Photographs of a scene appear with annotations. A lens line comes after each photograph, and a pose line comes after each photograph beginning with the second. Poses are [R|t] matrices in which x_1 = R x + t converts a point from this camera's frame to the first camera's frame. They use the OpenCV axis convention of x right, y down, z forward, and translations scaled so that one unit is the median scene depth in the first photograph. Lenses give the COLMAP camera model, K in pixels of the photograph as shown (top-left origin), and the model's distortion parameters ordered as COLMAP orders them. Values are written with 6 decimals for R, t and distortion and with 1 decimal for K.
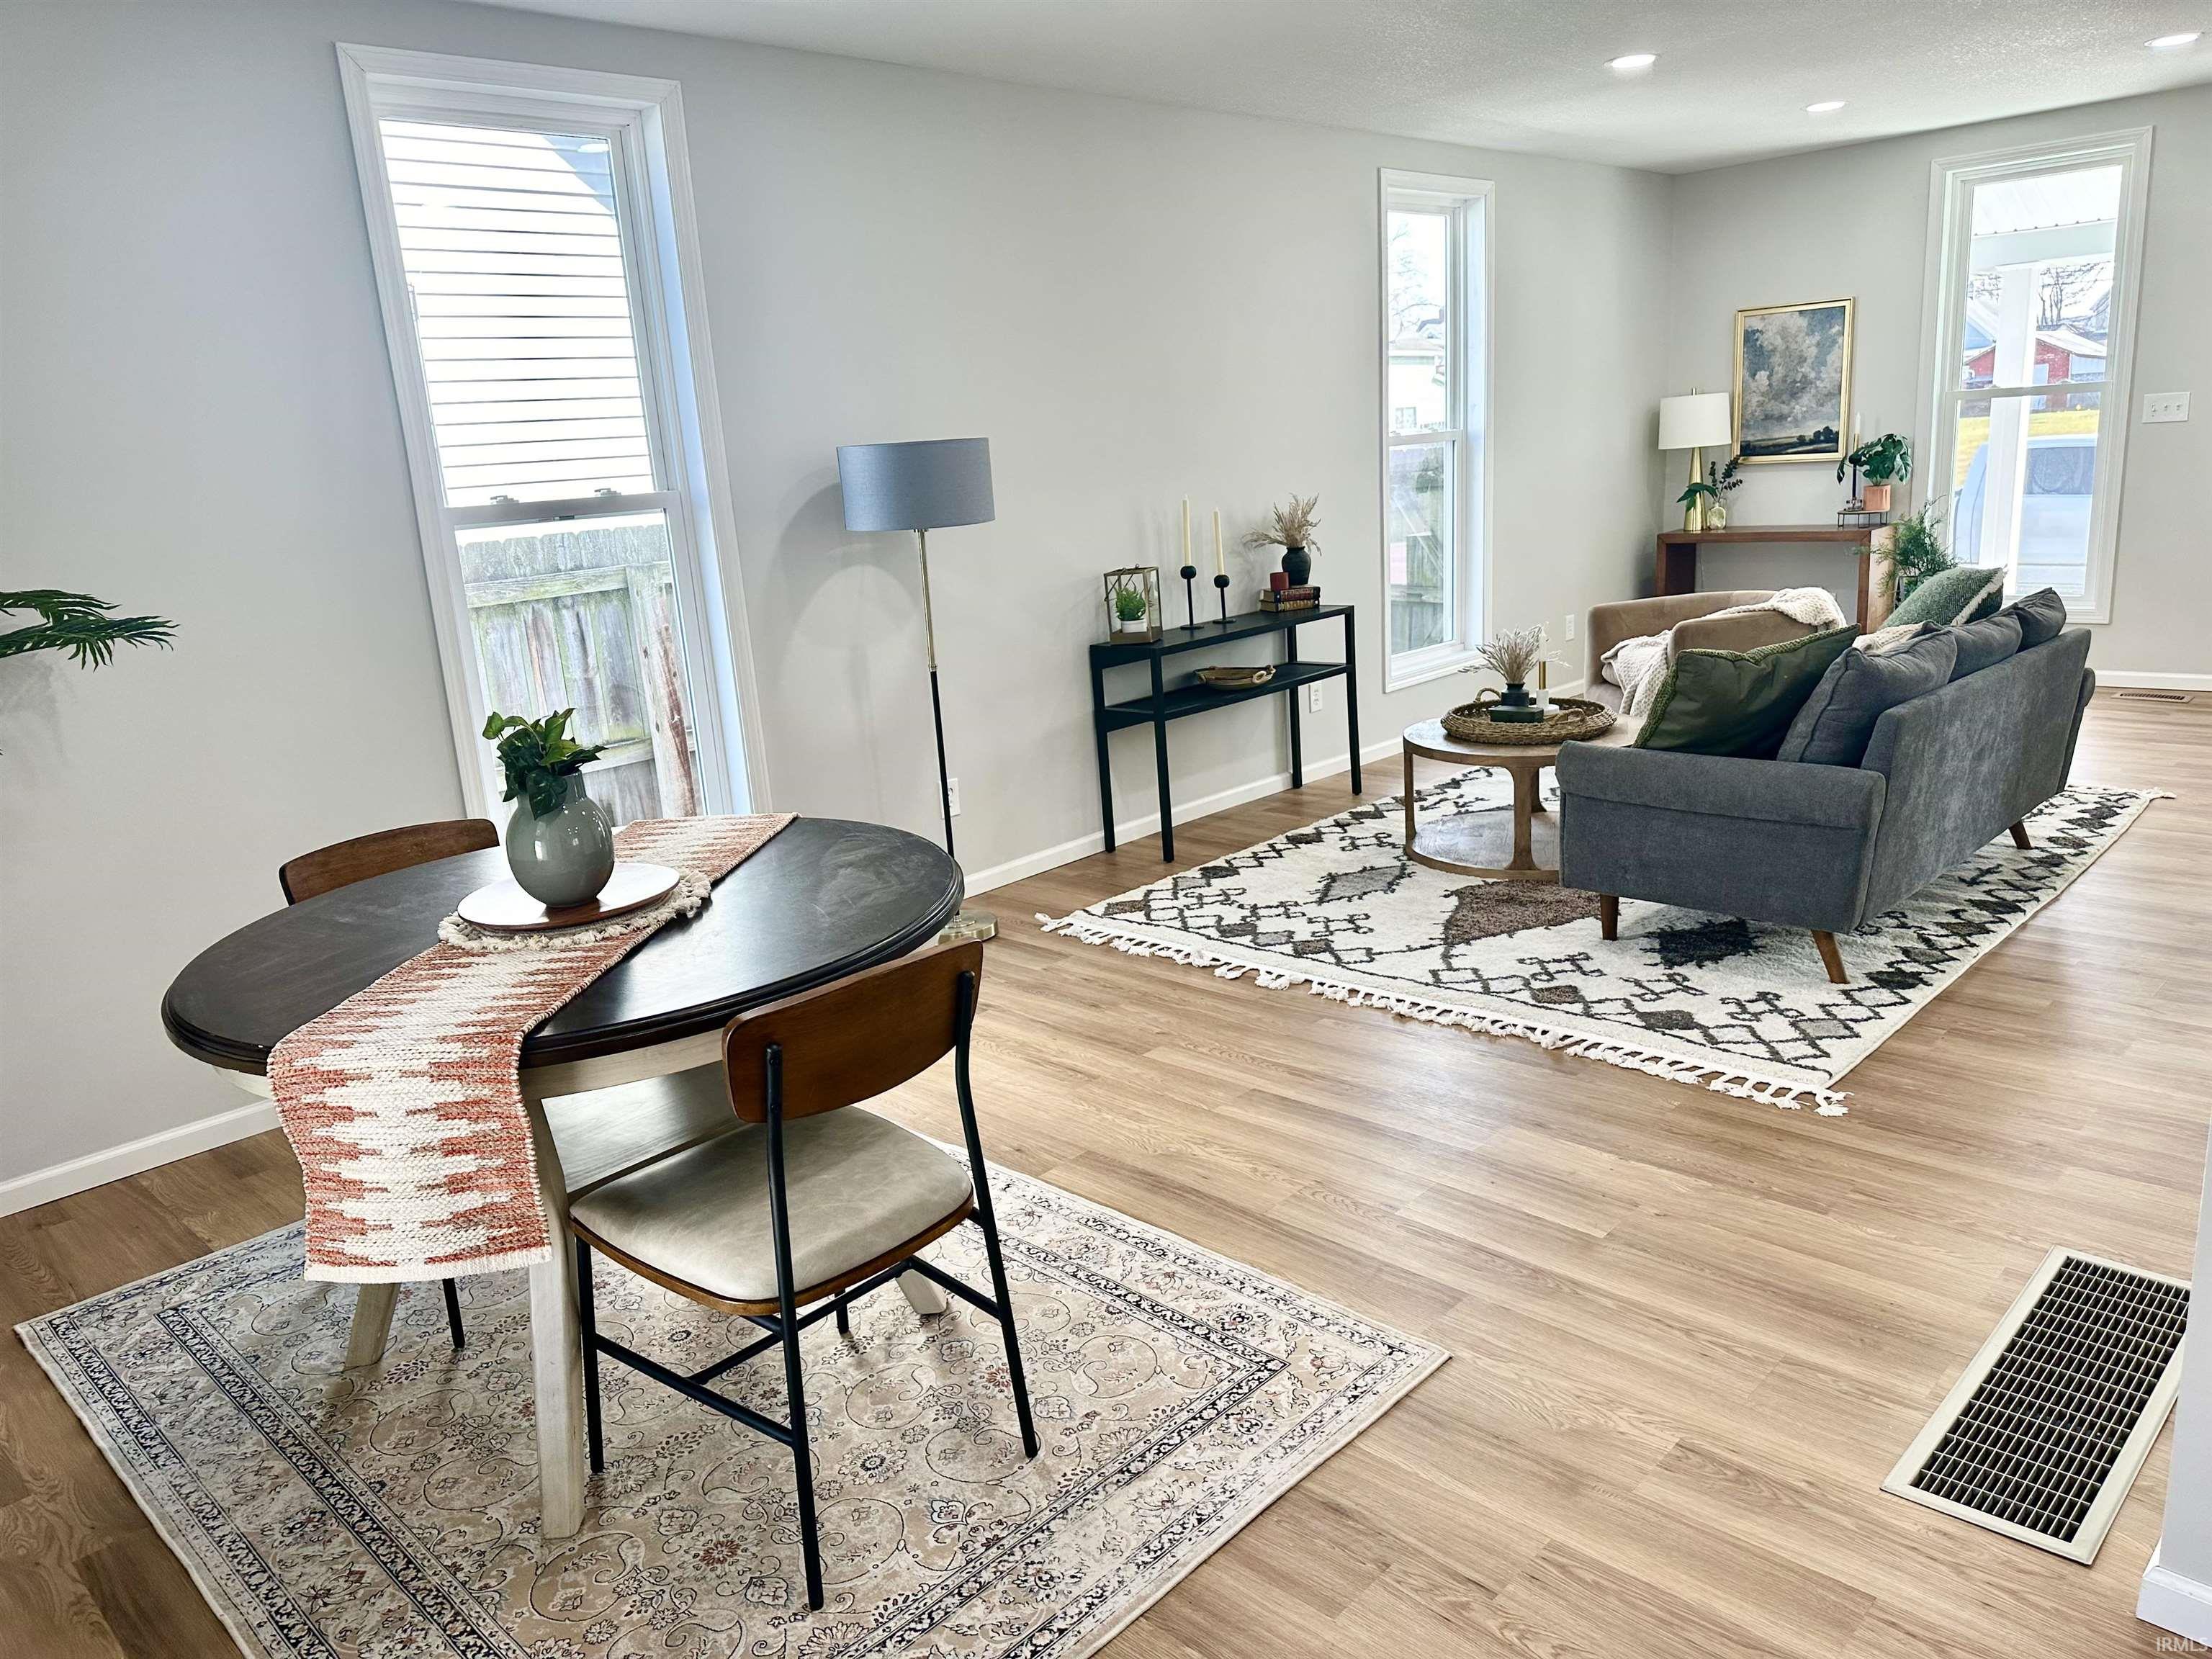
lens RADIAL K [[1541.0, 0, 1111.1], [0, 1541.0, 828.1], [0, 0, 1]] dist [0.055690, -0.072827]
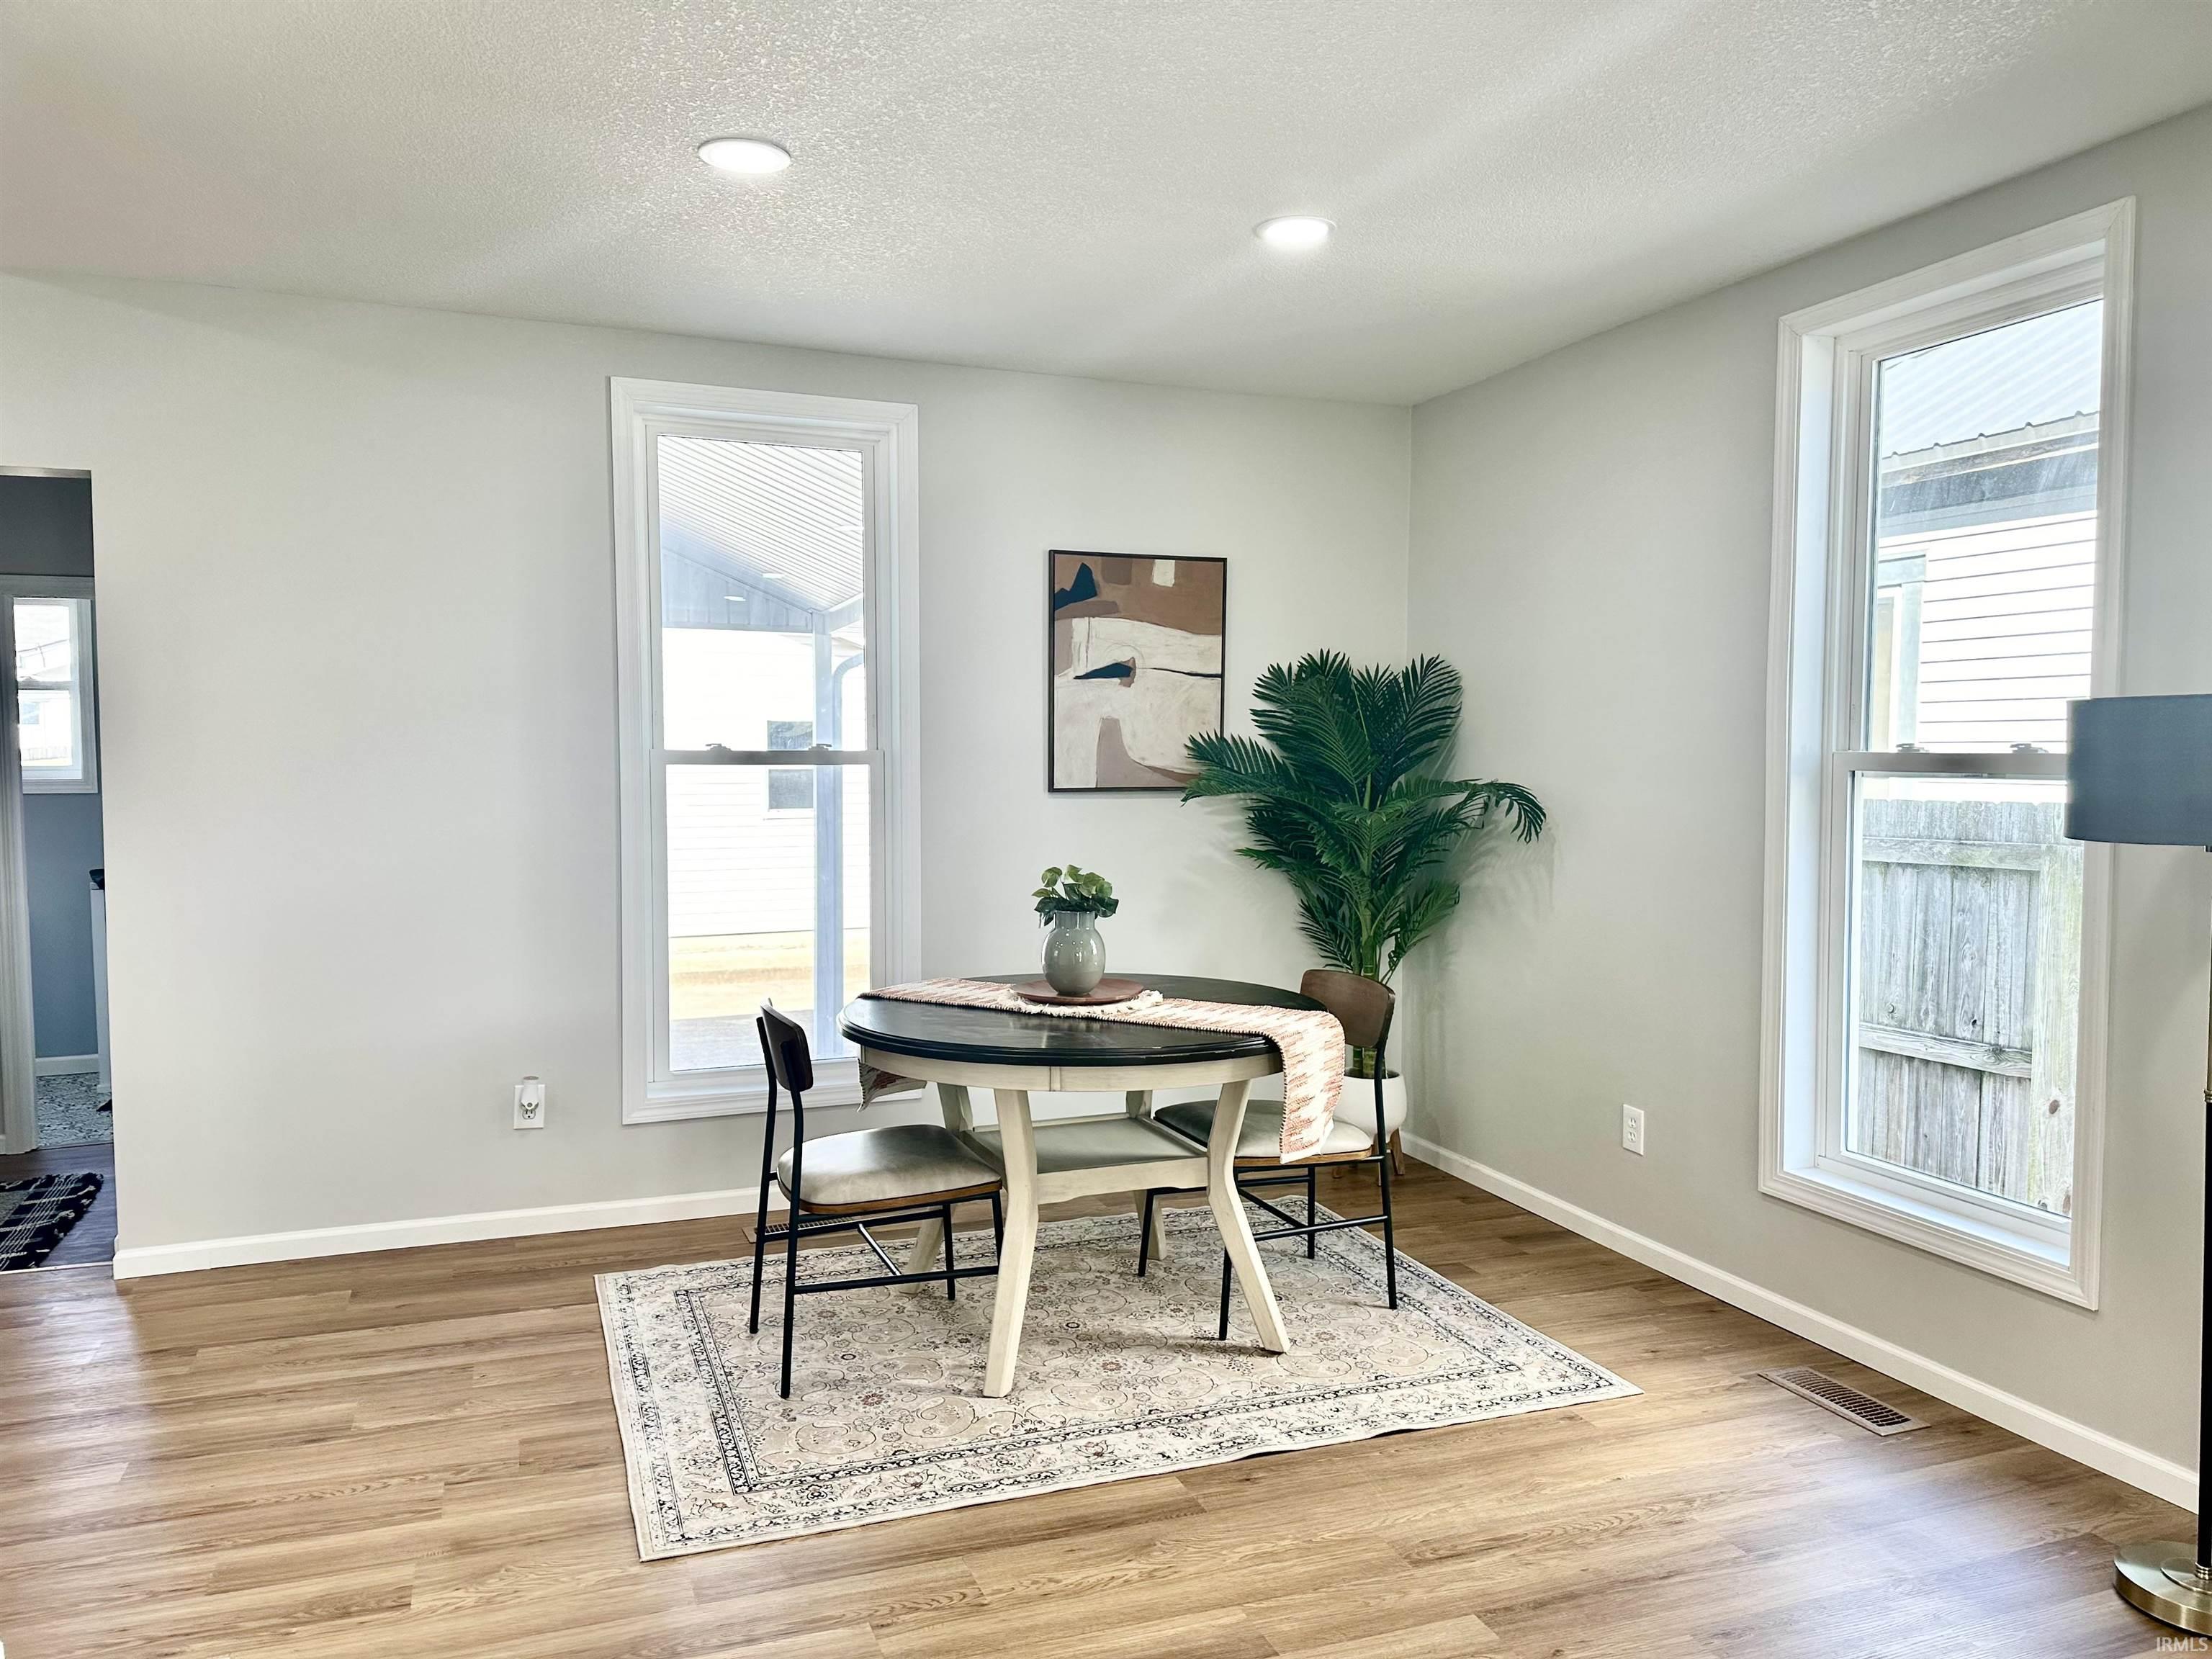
lens RADIAL K [[1541.0, 0, 1098.6], [0, 1541.0, 820.1], [0, 0, 1]] dist [0.055690, -0.072827]
pose [[-0.425032, 0.110769, -0.898375, 0.435639], [-0.188457, 0.959907, 0.207517, -0.193775], [0.885343, 0.257507, -0.387116, 0.680843]]
